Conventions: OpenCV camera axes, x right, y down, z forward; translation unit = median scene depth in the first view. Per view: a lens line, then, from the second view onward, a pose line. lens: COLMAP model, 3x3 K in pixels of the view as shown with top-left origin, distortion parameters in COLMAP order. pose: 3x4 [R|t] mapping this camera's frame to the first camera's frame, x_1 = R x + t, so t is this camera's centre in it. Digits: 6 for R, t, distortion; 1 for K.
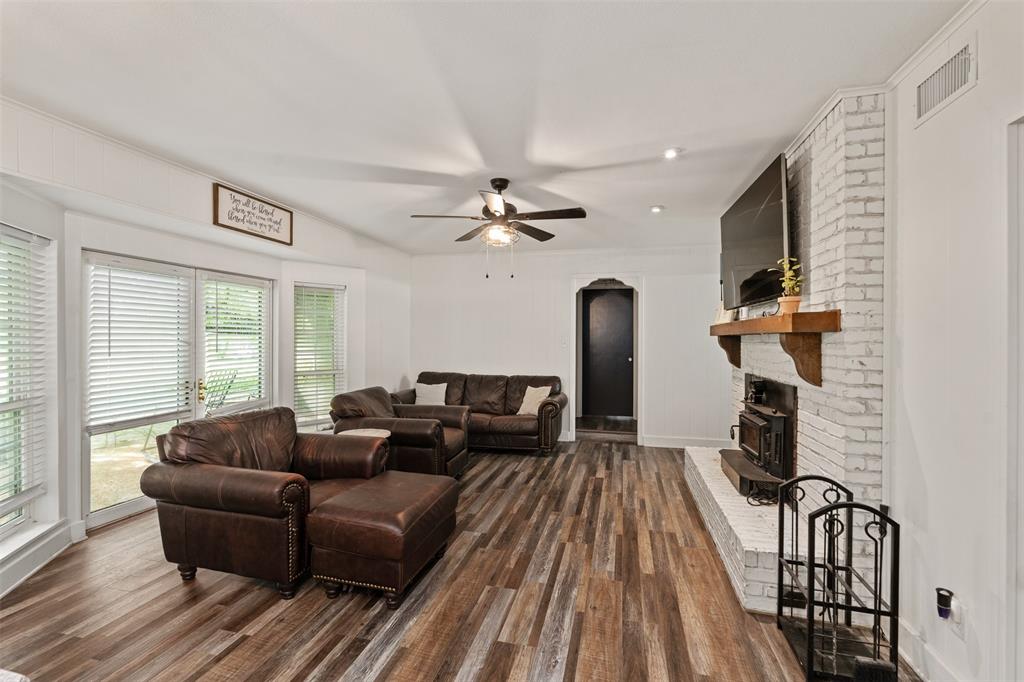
lens RADIAL K [[452.2, 0, 510.5], [0, 452.2, 339.8], [0, 0, 1]] dist [-0.009203, 0.000507]
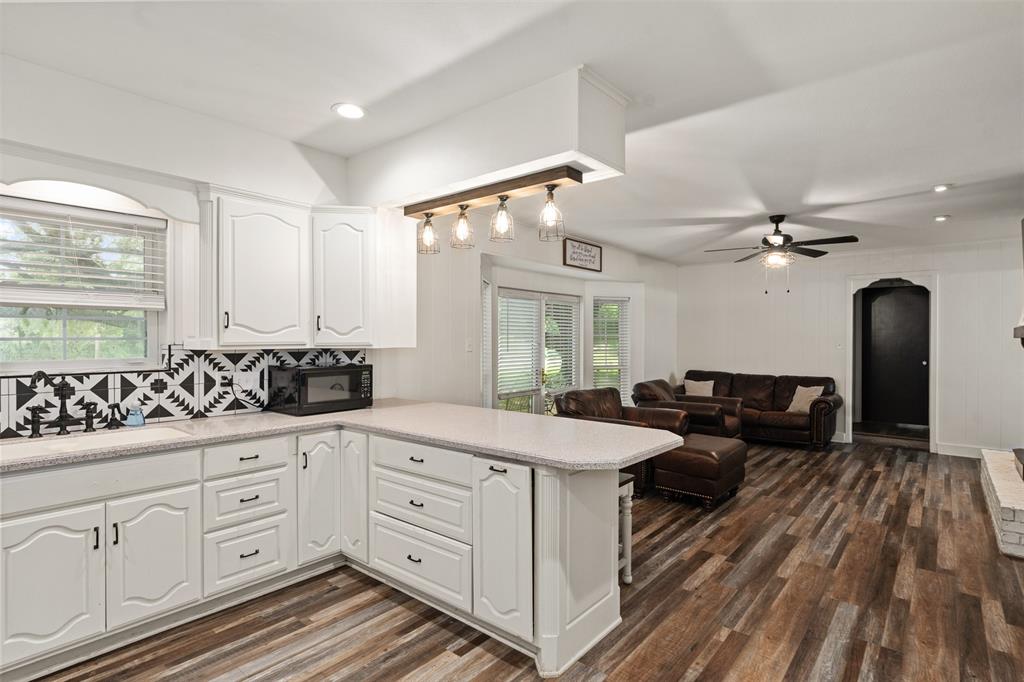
lens RADIAL K [[517.4, 0, 512.6], [0, 517.4, 341.3], [0, 0, 1]] dist [0.008756, -0.002270]
pose [[0.901032, 0.000929, -0.433752, -0.062779], [-0.000211, 0.999999, 0.001702, -0.004179], [0.433753, -0.001442, 0.901031, -0.644436]]
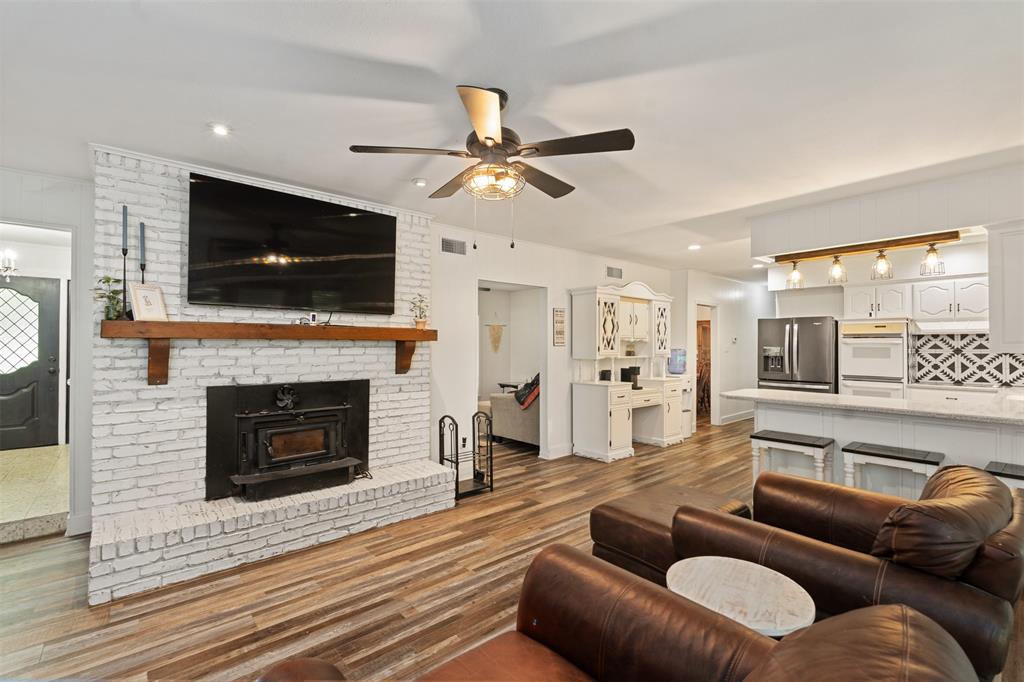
lens RADIAL K [[452.2, 0, 510.5], [0, 452.2, 338.2], [0, 0, 1]] dist [-0.009203, 0.000507]
pose [[-0.819483, 0.004743, 0.573084, -0.419981], [-0.004981, 0.999869, -0.015398, -0.001052], [-0.573082, -0.015473, -0.819352, 1.552721]]
